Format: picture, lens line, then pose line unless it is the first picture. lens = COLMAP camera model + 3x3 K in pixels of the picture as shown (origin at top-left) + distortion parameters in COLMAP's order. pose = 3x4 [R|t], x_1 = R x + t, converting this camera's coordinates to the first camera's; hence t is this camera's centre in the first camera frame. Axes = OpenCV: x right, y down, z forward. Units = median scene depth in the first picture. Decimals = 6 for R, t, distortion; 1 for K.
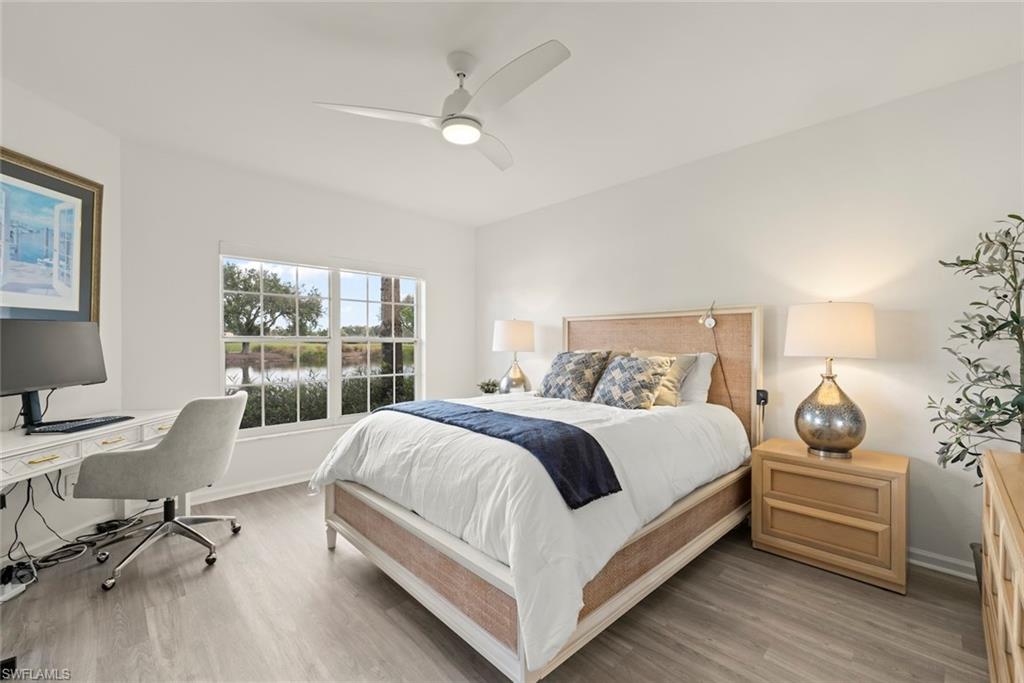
lens RADIAL K [[422.9, 0, 512.0], [0, 422.9, 341.5], [0, 0, 1]] dist [0.000421, 0.000047]
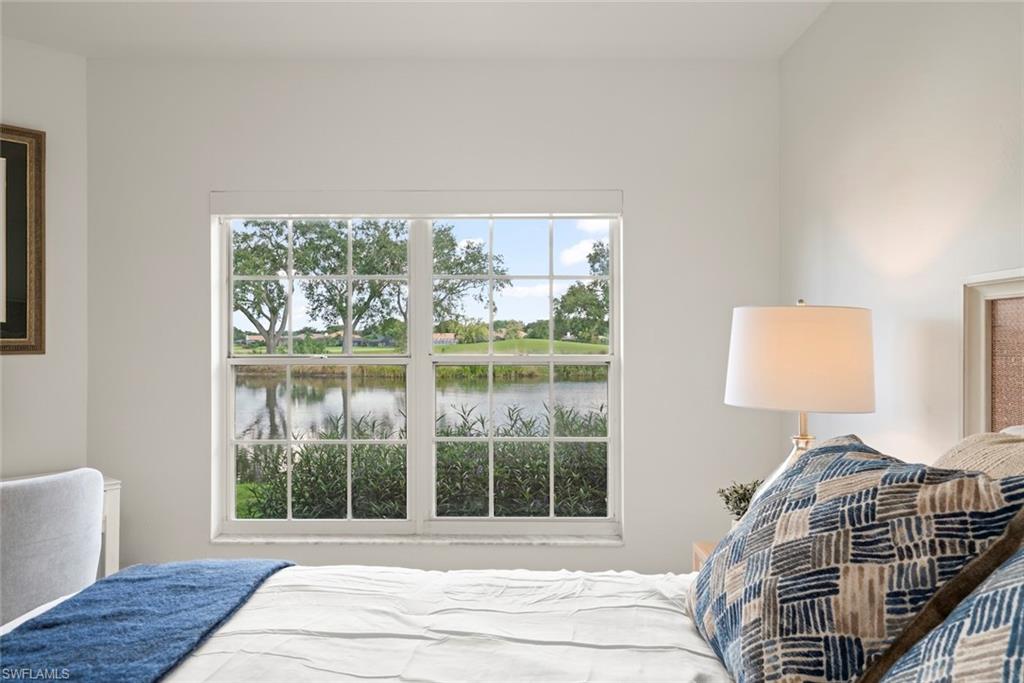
lens RADIAL K [[683.8, 0, 512.0], [0, 683.8, 341.5], [0, 0, 1]] dist [-0.003958, -0.001457]
pose [[0.691623, -0.000787, -0.722258, 0.225960], [0.000120, 1.000000, -0.000975, -0.024208], [0.722259, 0.000587, 0.691623, 0.536599]]
